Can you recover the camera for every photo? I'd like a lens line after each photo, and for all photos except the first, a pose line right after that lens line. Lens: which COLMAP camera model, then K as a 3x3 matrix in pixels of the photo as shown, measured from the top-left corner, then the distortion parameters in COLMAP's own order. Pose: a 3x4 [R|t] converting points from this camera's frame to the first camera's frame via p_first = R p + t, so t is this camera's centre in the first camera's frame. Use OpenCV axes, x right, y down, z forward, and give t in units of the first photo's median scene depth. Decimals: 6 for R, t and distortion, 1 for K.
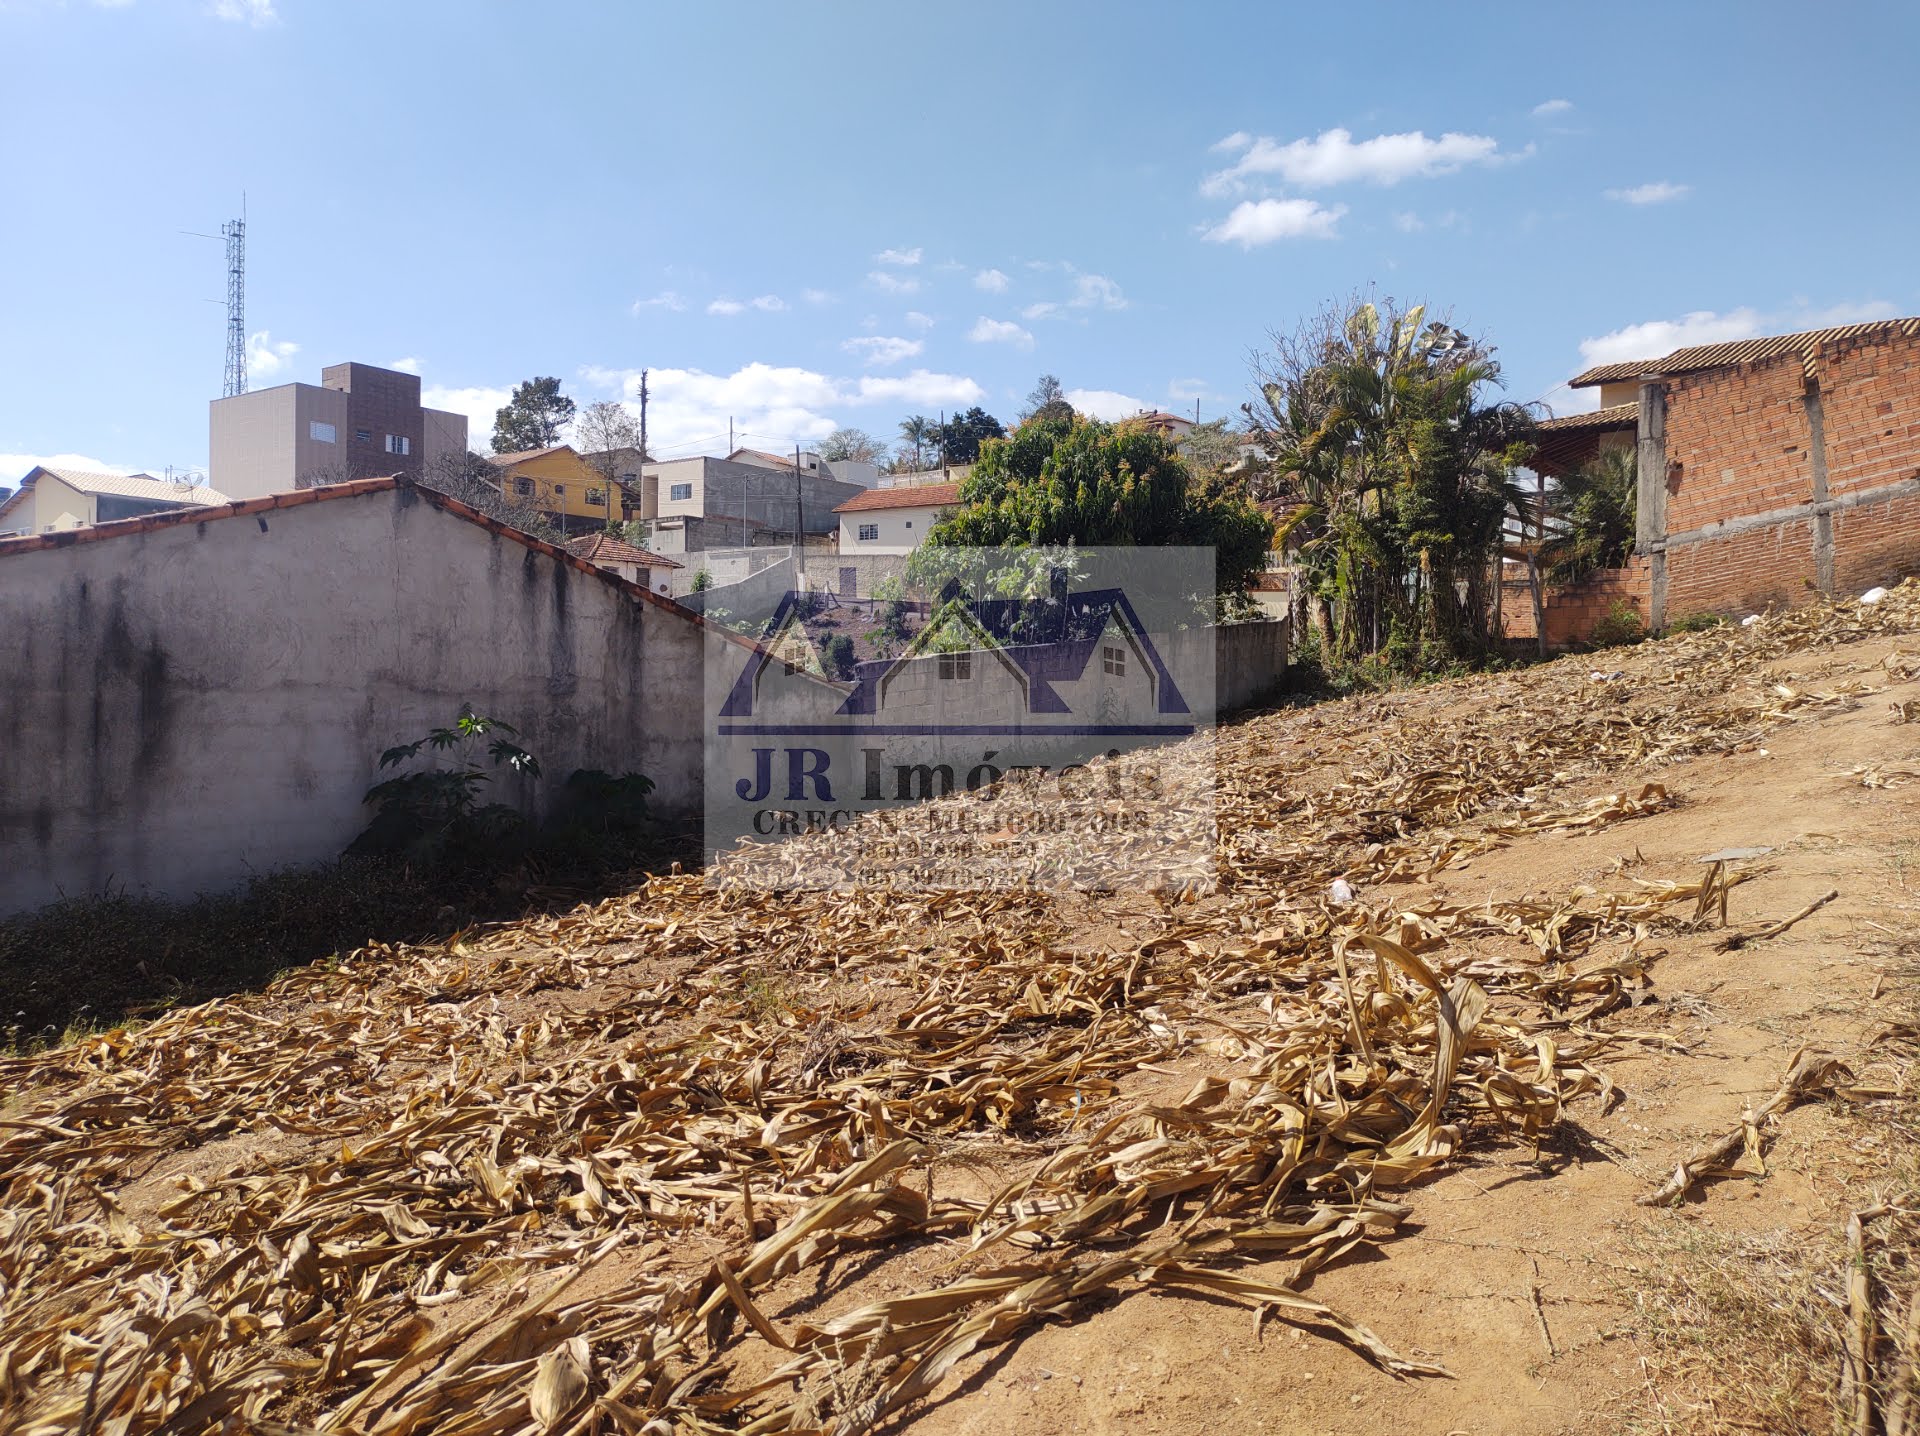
lens RADIAL K [[1403.2, 0, 964.1], [0, 1403.2, 718.8], [0, 0, 1]] dist [0.051552, -0.057464]
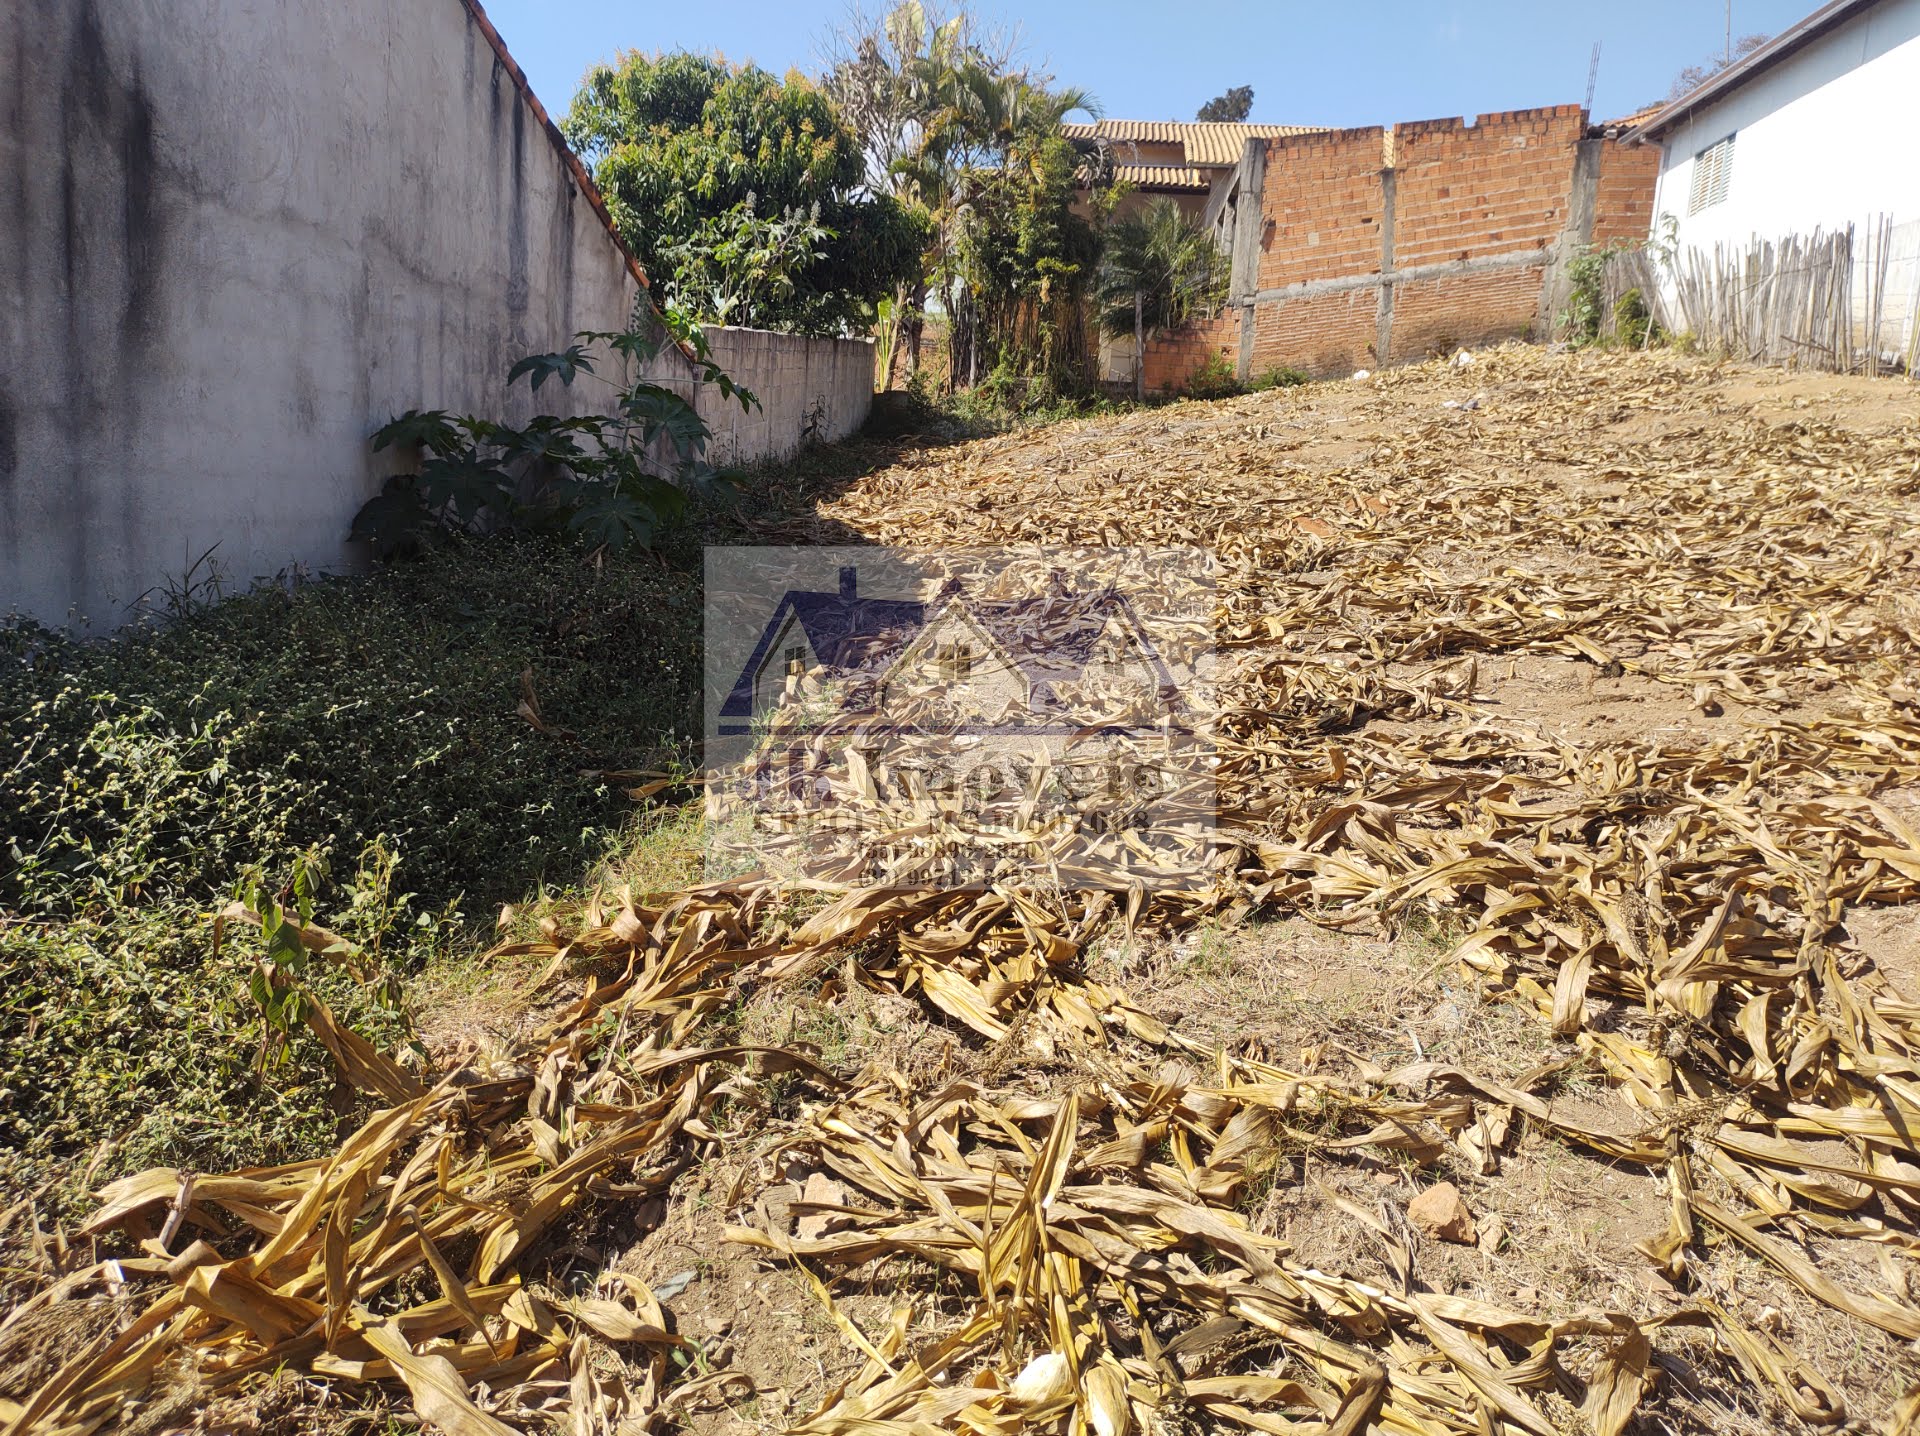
lens RADIAL K [[1403.2, 0, 971.9], [0, 1403.2, 733.5], [0, 0, 1]] dist [0.051552, -0.057464]
pose [[0.835530, -0.054269, 0.546758, -0.302927], [-0.042213, 0.985828, 0.162358, 0.038510], [-0.547821, -0.158736, 0.821398, 0.202444]]
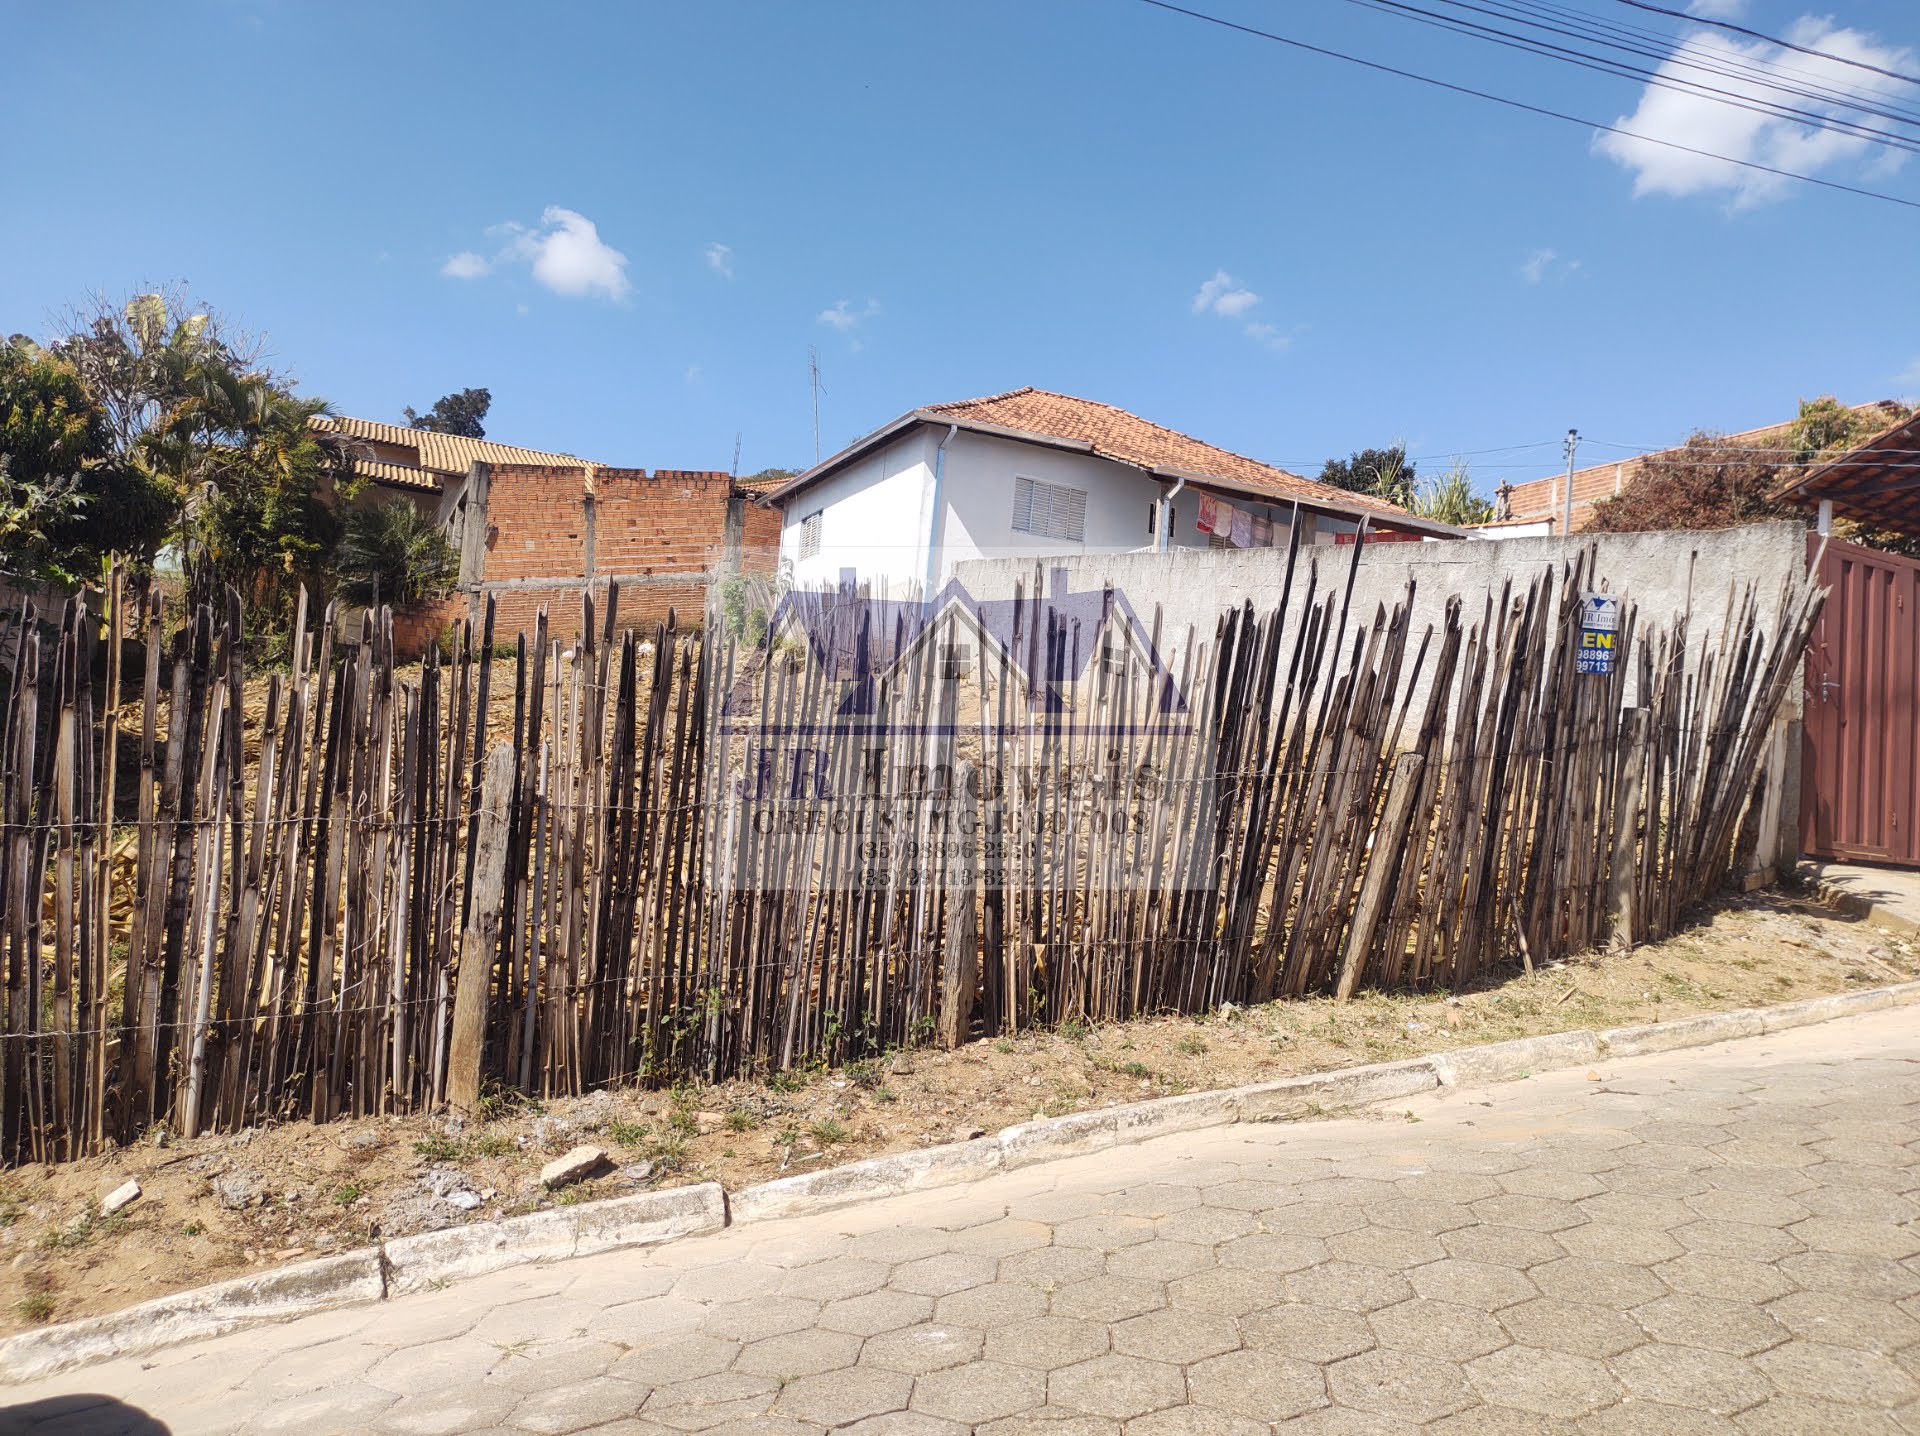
lens RADIAL K [[1403.2, 0, 958.3], [0, 1403.2, 719.6], [0, 0, 1]] dist [0.051552, -0.057464]
pose [[0.457551, 0.090862, 0.884529, -0.457874], [-0.059011, 0.995675, -0.071754, 0.067299], [-0.887223, -0.019366, 0.460934, 0.023142]]
